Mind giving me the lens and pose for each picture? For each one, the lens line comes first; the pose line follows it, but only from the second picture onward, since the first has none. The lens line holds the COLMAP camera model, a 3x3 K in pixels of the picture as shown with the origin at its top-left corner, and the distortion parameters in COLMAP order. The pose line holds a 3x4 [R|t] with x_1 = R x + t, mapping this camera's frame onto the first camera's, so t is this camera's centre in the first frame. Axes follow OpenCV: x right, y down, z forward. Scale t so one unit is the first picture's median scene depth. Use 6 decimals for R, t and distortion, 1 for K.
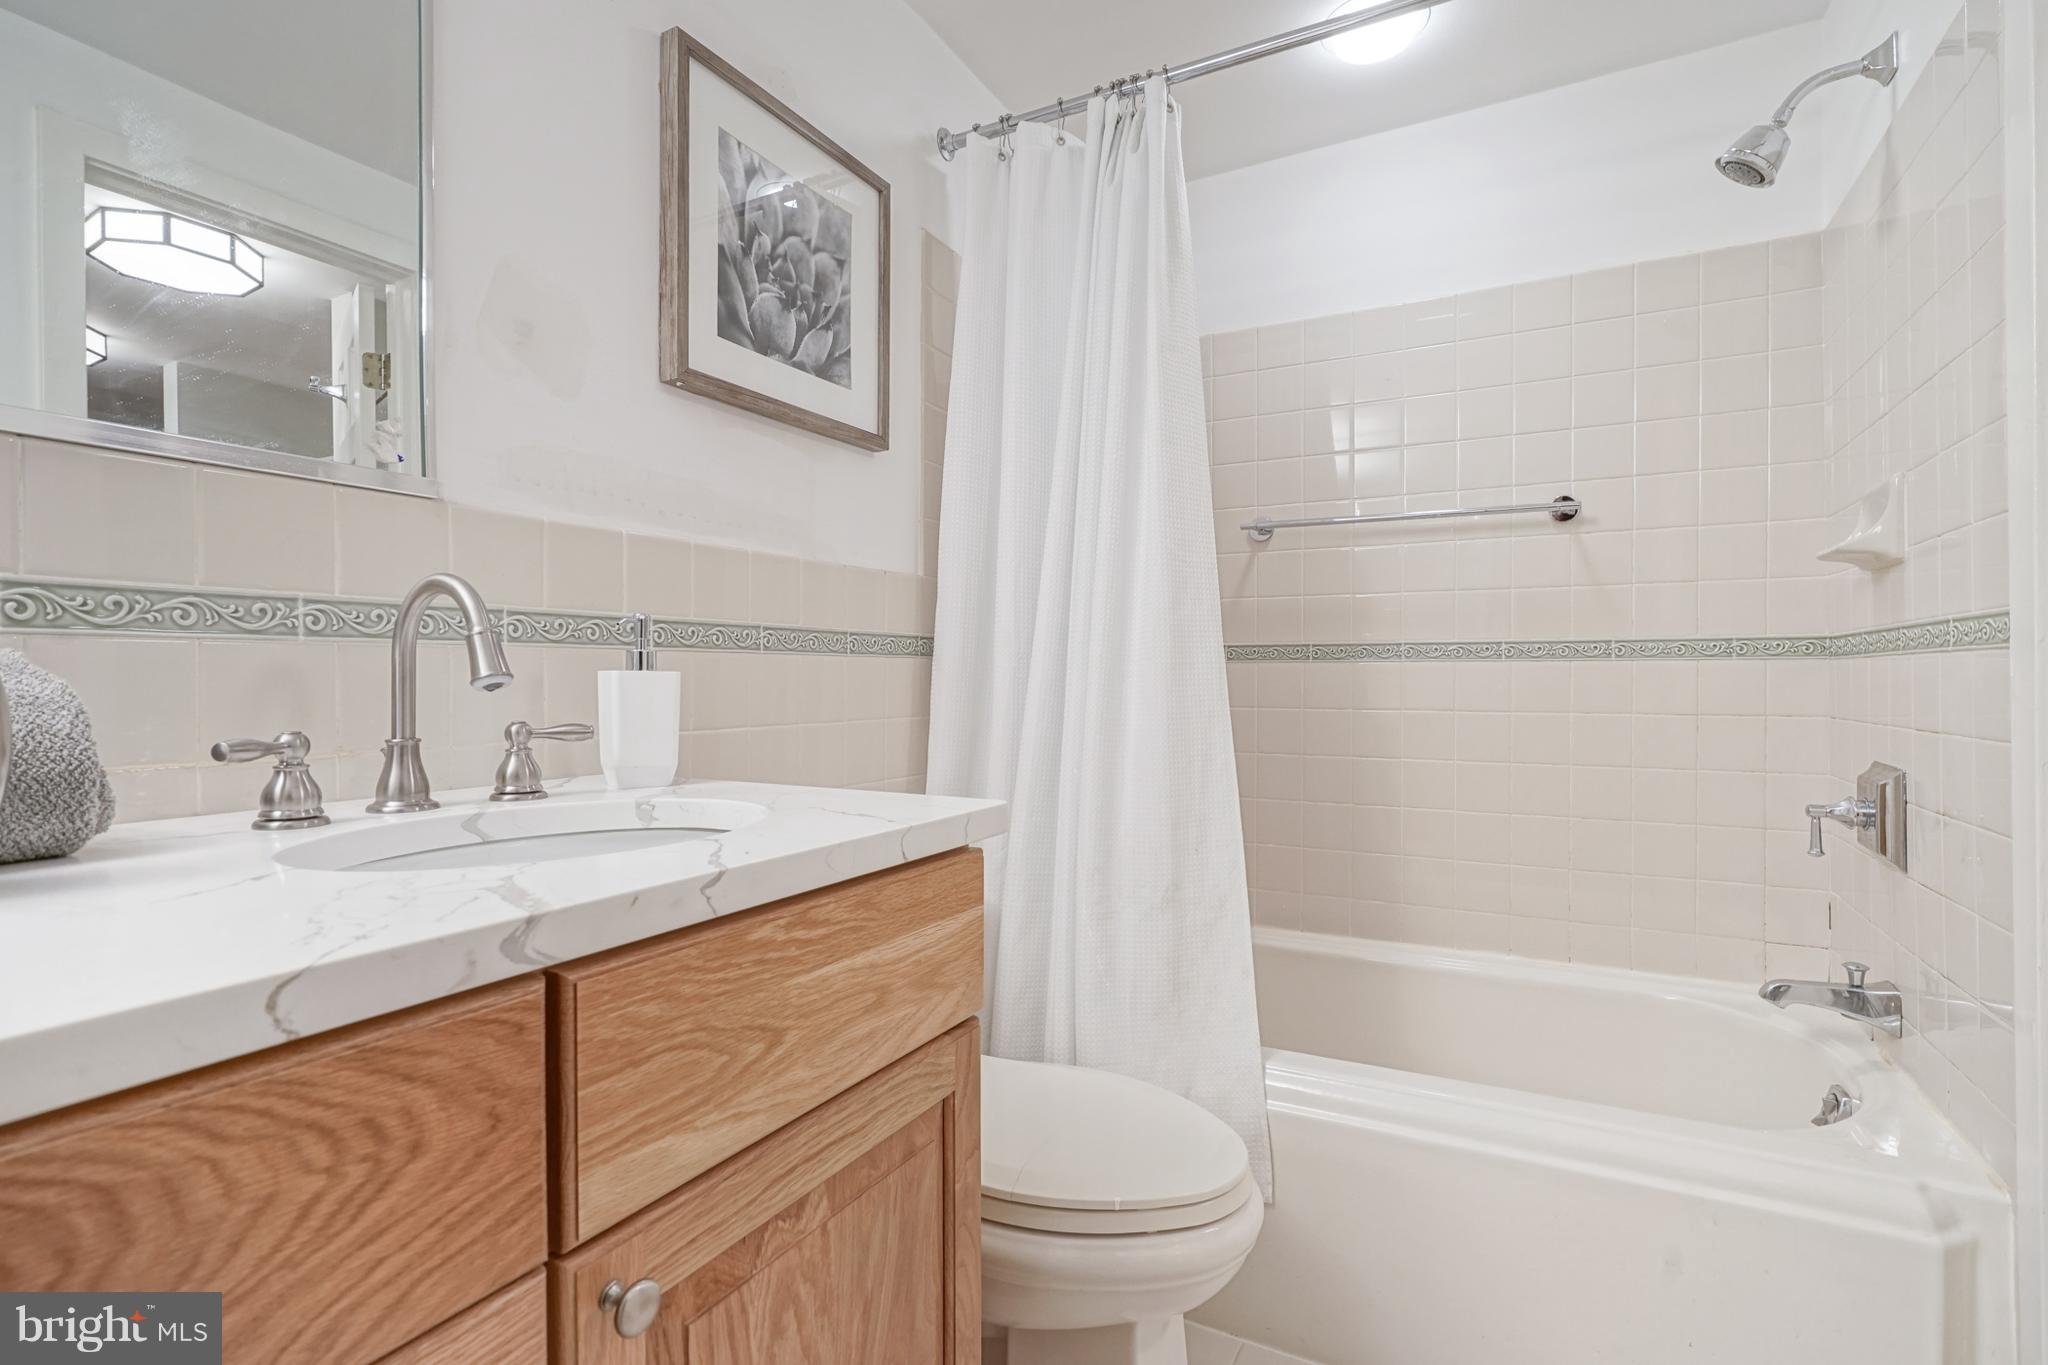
lens RADIAL K [[988.1, 0, 1024.0], [0, 988.1, 682.5], [0, 0, 1]] dist [0.001686, 0.000125]
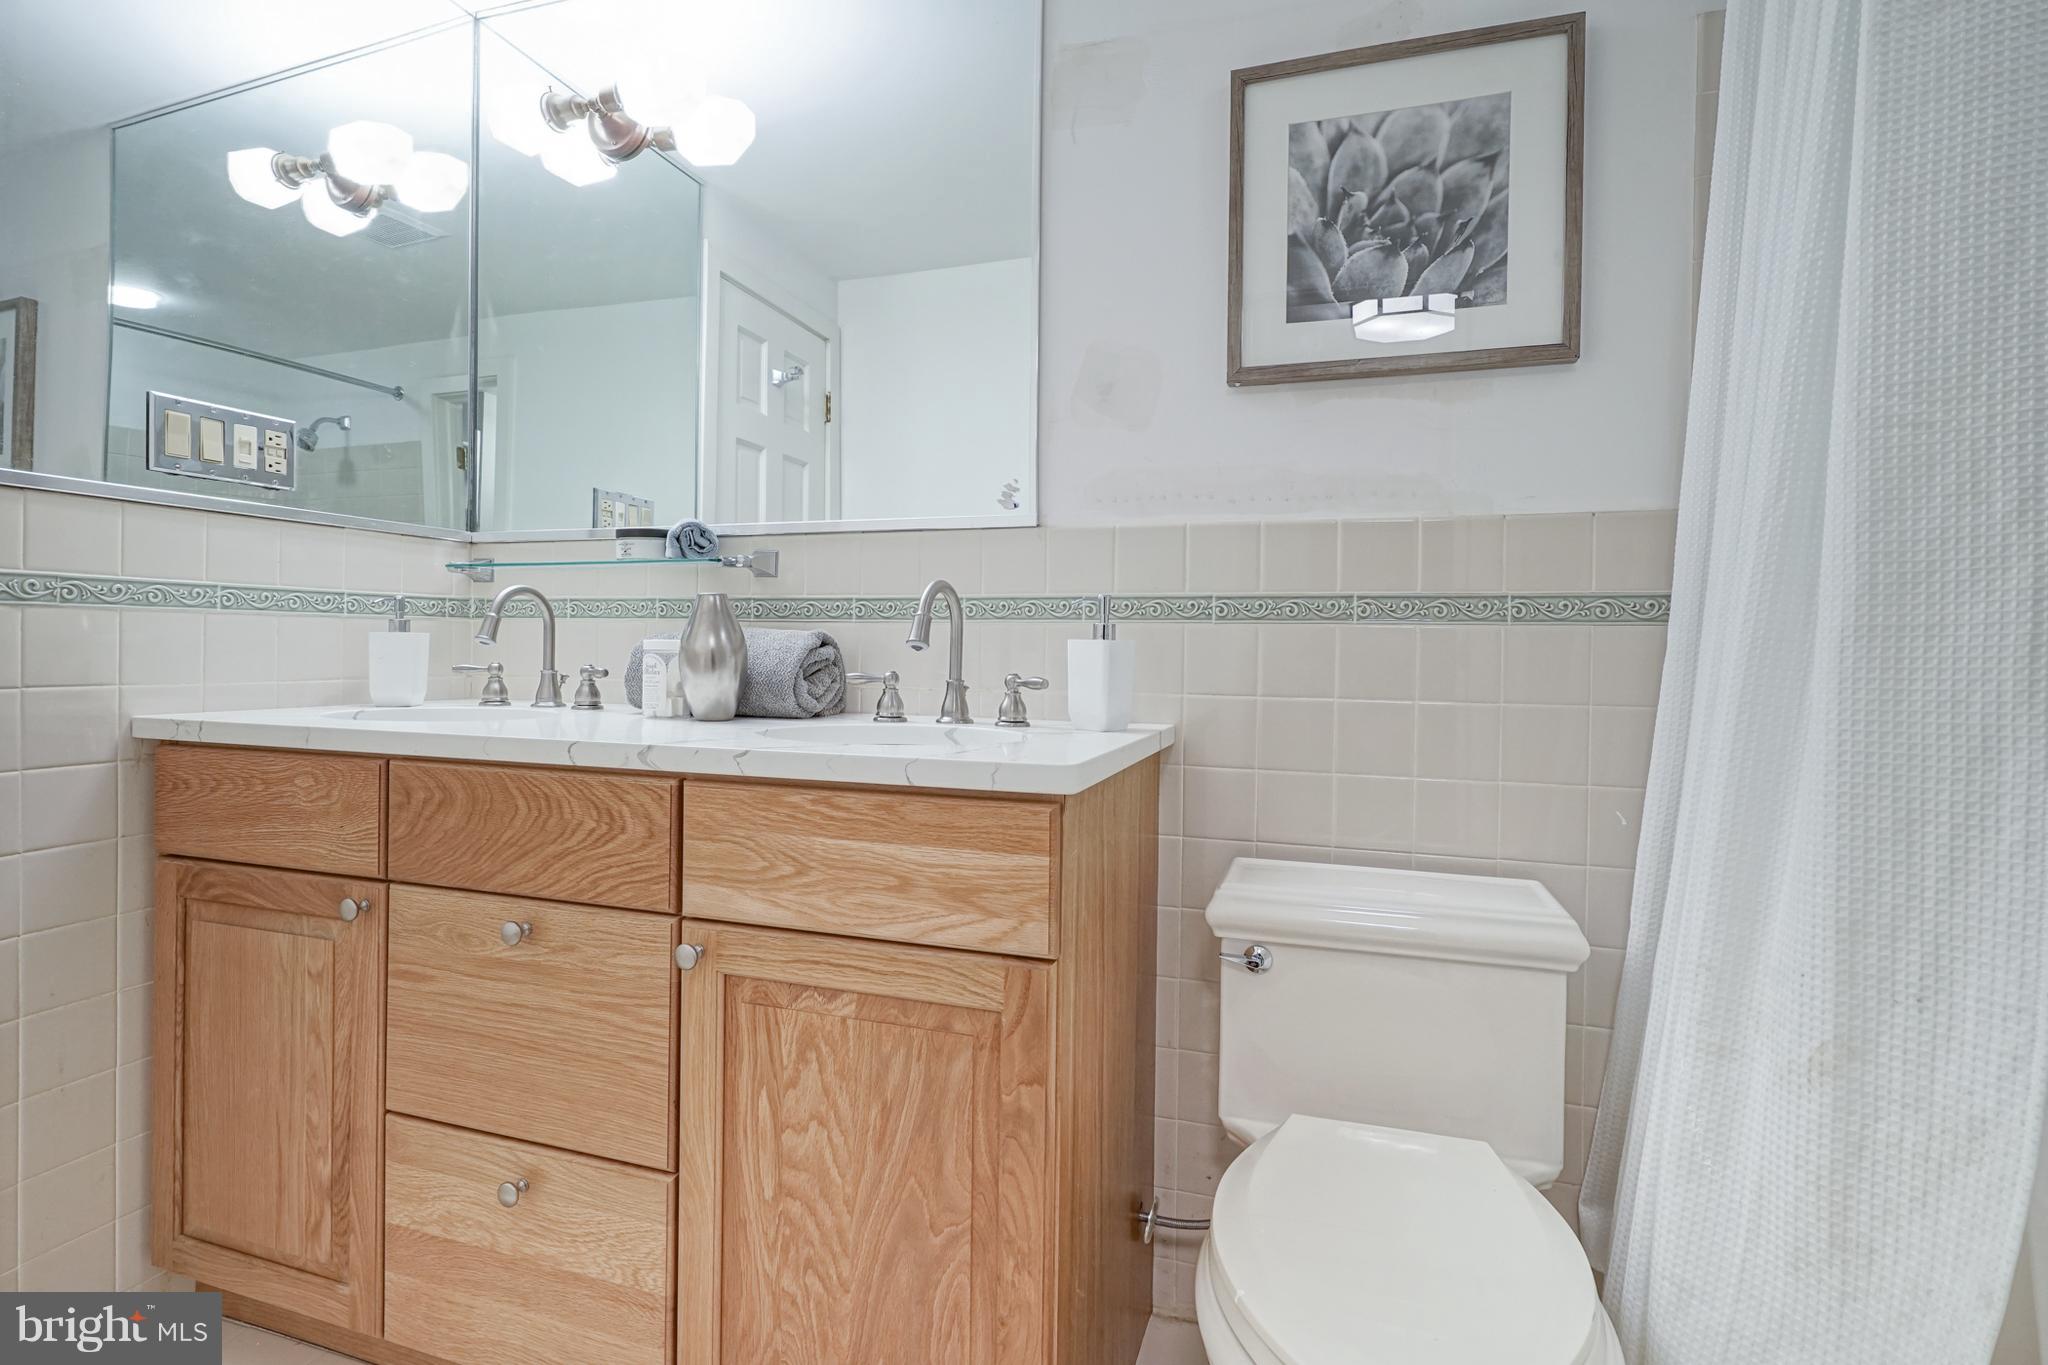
lens RADIAL K [[1011.7, 0, 1017.5], [0, 1011.7, 649.2], [0, 0, 1]] dist [0.001262, 0.000555]
pose [[0.159604, 0.007853, -0.987150, 0.738256], [-0.020203, 0.999785, 0.004687, -0.002199], [0.986974, 0.019195, 0.159728, 0.571495]]
